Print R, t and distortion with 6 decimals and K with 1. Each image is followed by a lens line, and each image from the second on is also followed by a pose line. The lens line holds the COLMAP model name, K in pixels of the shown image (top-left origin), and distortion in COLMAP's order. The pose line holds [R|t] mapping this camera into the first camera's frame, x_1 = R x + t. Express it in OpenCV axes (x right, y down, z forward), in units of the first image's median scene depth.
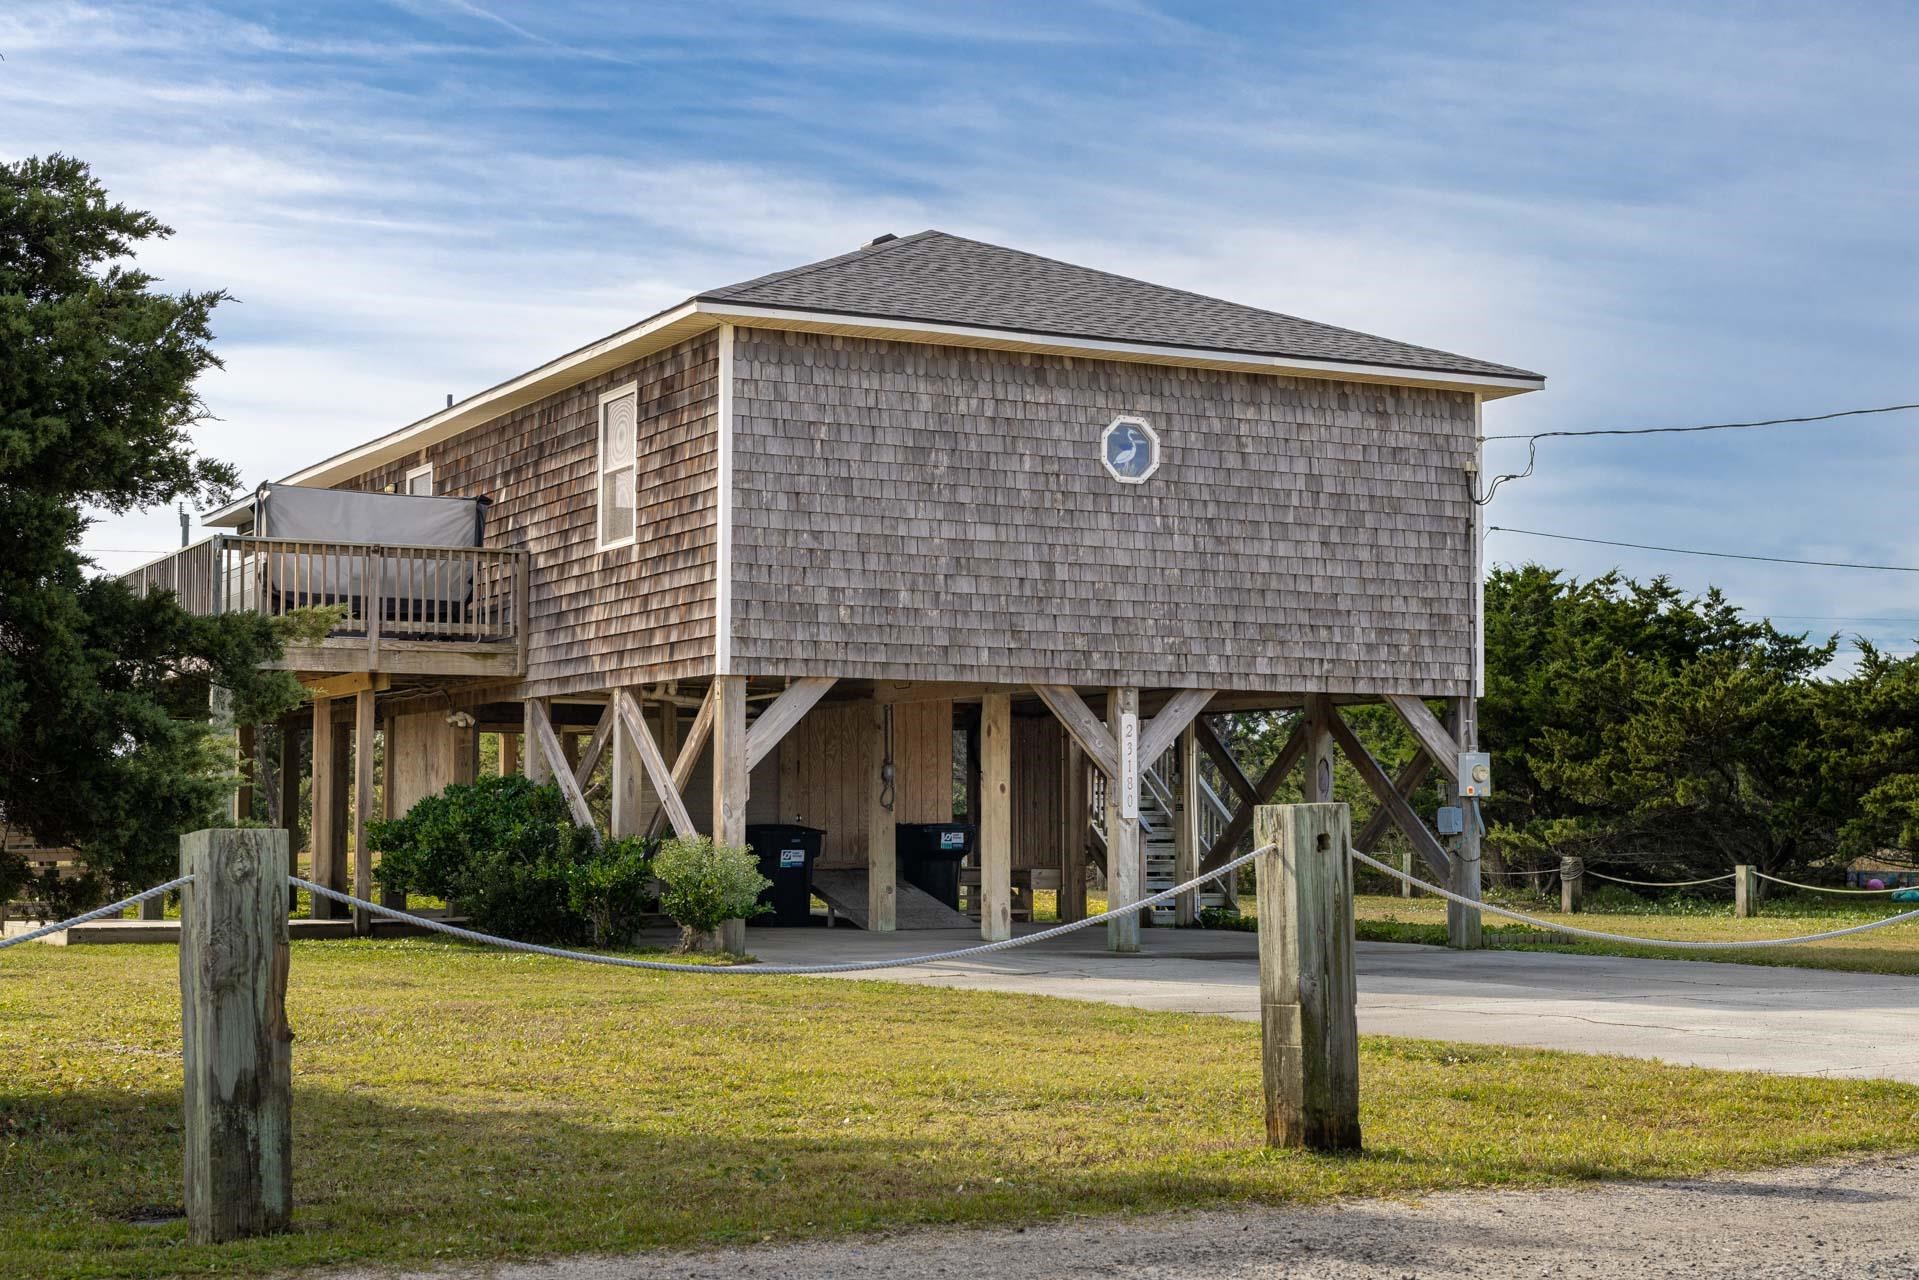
lens RADIAL K [[3799.0, 0, 959.5], [0, 3799.0, 640.0], [0, 0, 1]] dist [-0.001563, -0.143341]
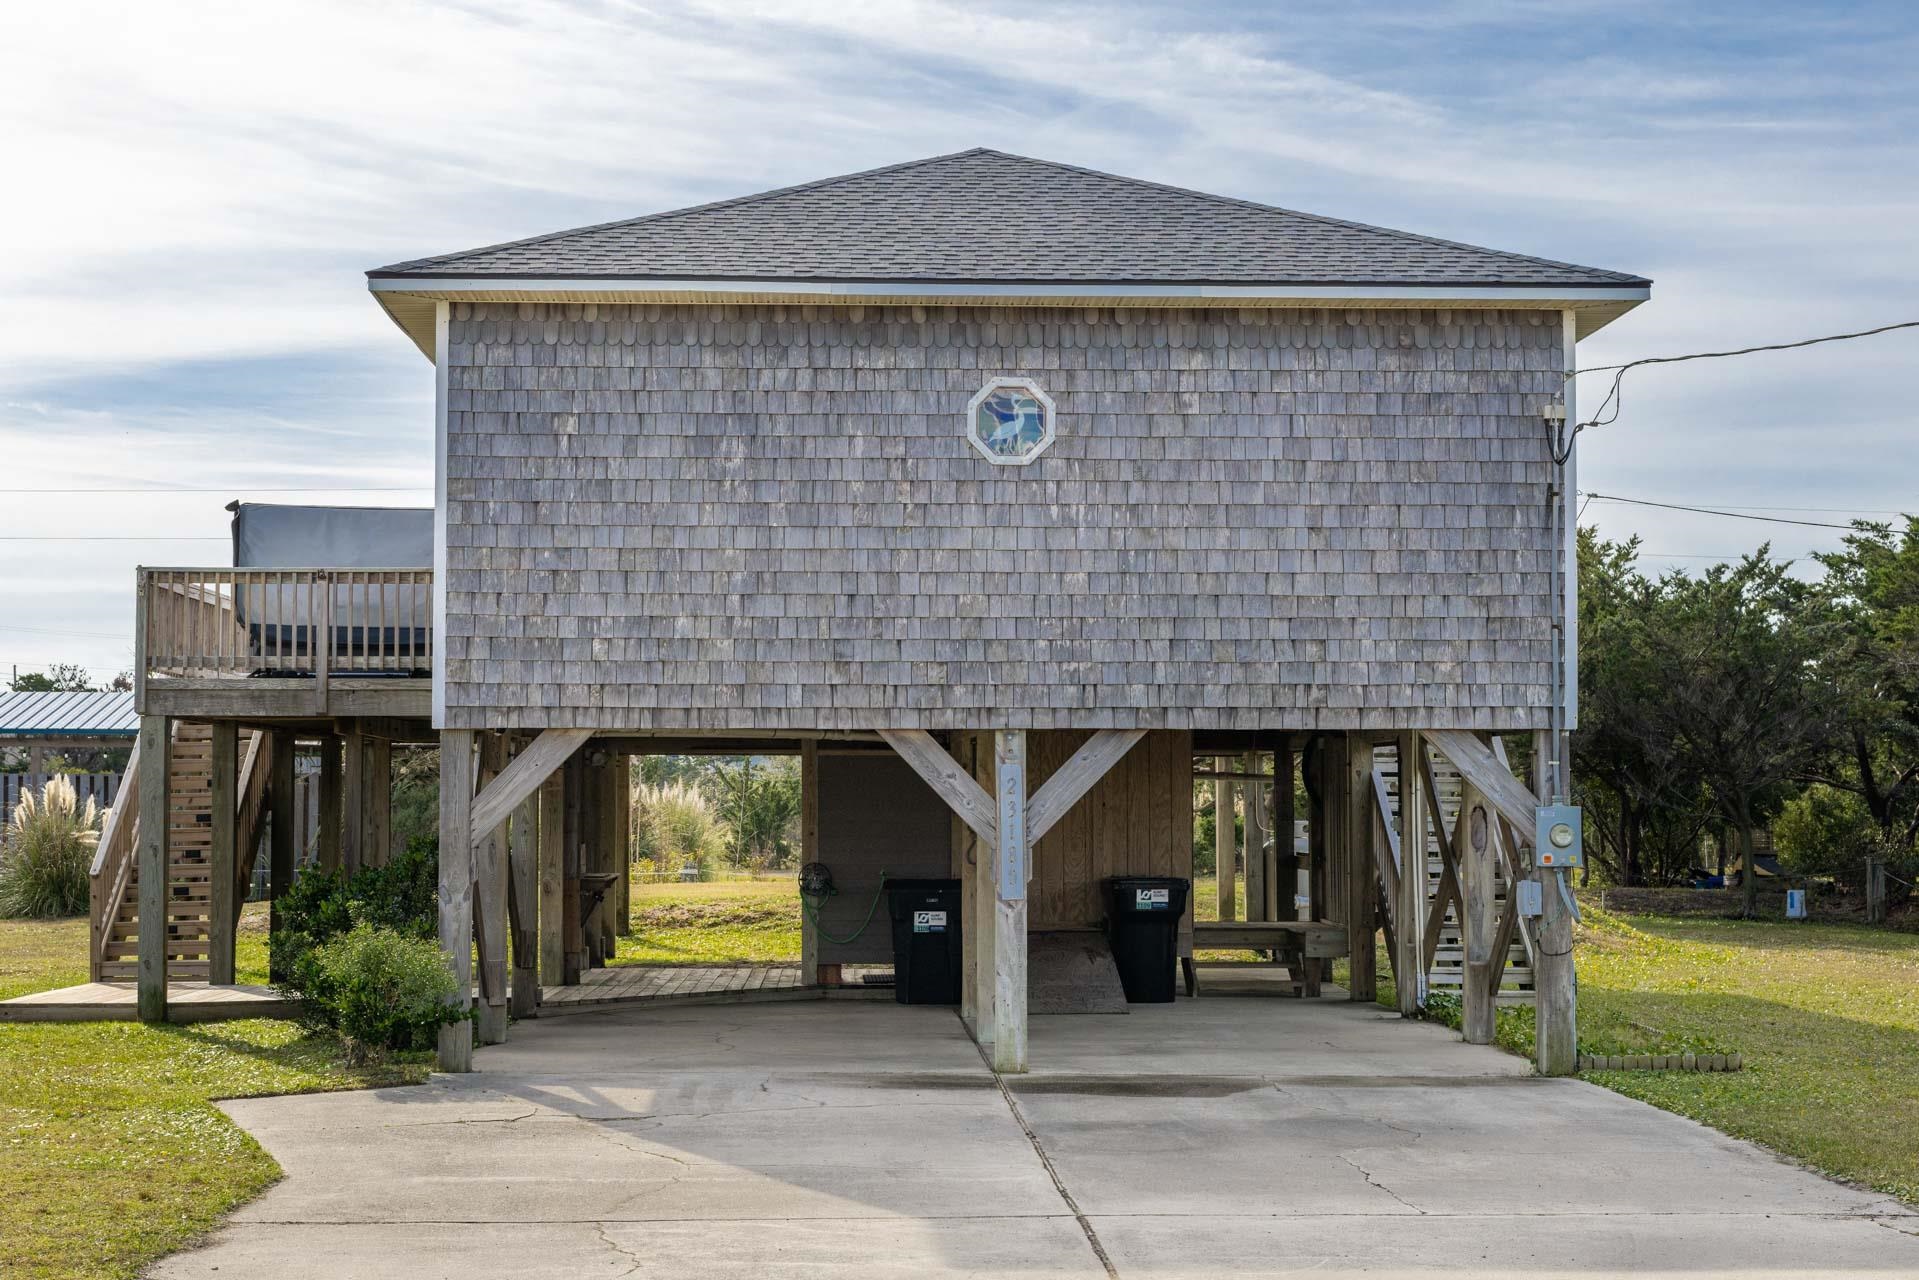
lens RADIAL K [[3799.0, 0, 959.5], [0, 3799.0, 640.0], [0, 0, 1]] dist [-0.001563, -0.143341]
pose [[0.857336, -0.020334, -0.514356, 0.429693], [0.032806, 0.999347, 0.015175, -0.017662], [0.513711, -0.029884, 0.857443, 0.331809]]
